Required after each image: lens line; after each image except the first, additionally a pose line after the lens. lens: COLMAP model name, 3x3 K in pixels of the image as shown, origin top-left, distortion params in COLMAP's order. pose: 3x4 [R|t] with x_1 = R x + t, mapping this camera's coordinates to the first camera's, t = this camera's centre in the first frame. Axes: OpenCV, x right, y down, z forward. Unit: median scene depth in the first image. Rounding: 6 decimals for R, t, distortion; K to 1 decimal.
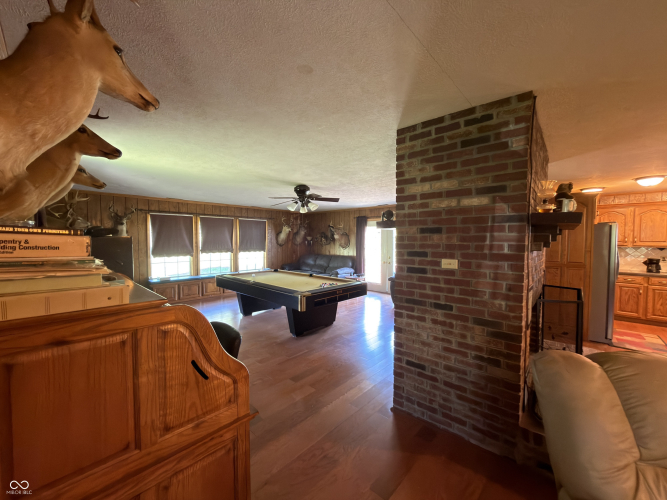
lens RADIAL K [[266.2, 0, 334.3], [0, 266.2, 251.6], [0, 0, 1]] dist [-0.001404, 0.000091]
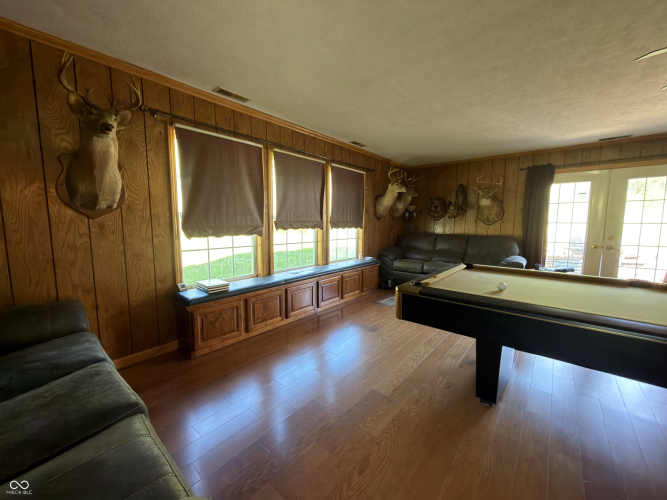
lens RADIAL K [[266.2, 0, 330.8], [0, 266.2, 253.1], [0, 0, 1]] dist [-0.001404, 0.000091]
pose [[0.998937, -0.003833, 0.045941, -0.466709], [0.000516, 0.997404, 0.072009, 0.016306], [-0.046098, -0.071909, 0.996345, 0.567059]]
